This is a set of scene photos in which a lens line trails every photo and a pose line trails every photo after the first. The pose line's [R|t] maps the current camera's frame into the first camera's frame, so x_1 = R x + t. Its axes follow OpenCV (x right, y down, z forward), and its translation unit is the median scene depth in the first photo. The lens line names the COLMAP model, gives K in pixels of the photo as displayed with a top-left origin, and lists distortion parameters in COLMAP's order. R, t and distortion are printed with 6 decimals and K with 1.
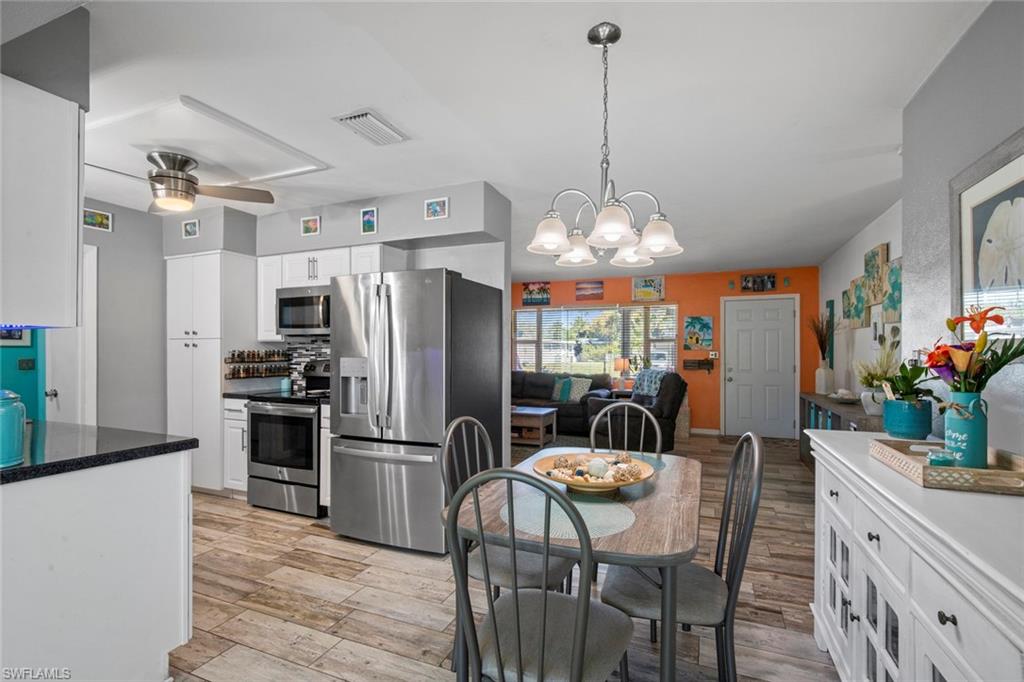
lens RADIAL K [[464.4, 0, 523.8], [0, 464.4, 348.5], [0, 0, 1]] dist [-0.017314, 0.000242]
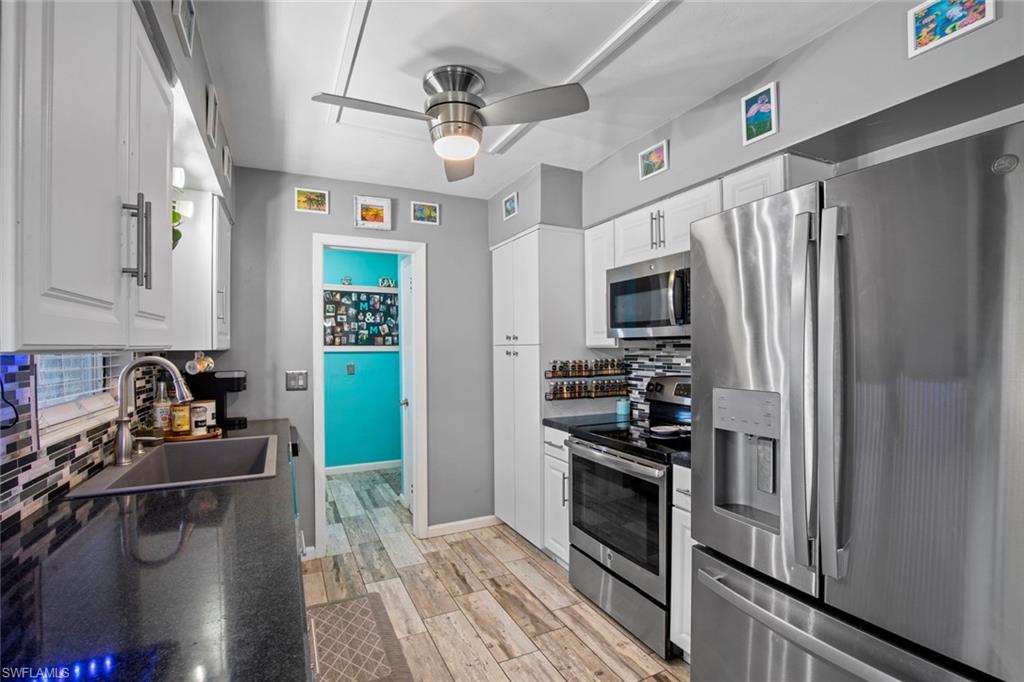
lens RADIAL K [[464.4, 0, 523.8], [0, 464.4, 348.5], [0, 0, 1]] dist [-0.017314, 0.000242]
pose [[0.754805, -0.003377, -0.655941, -0.189340], [0.007804, 0.999962, 0.003833, -0.018630], [0.655903, -0.008012, 0.754803, 0.422355]]
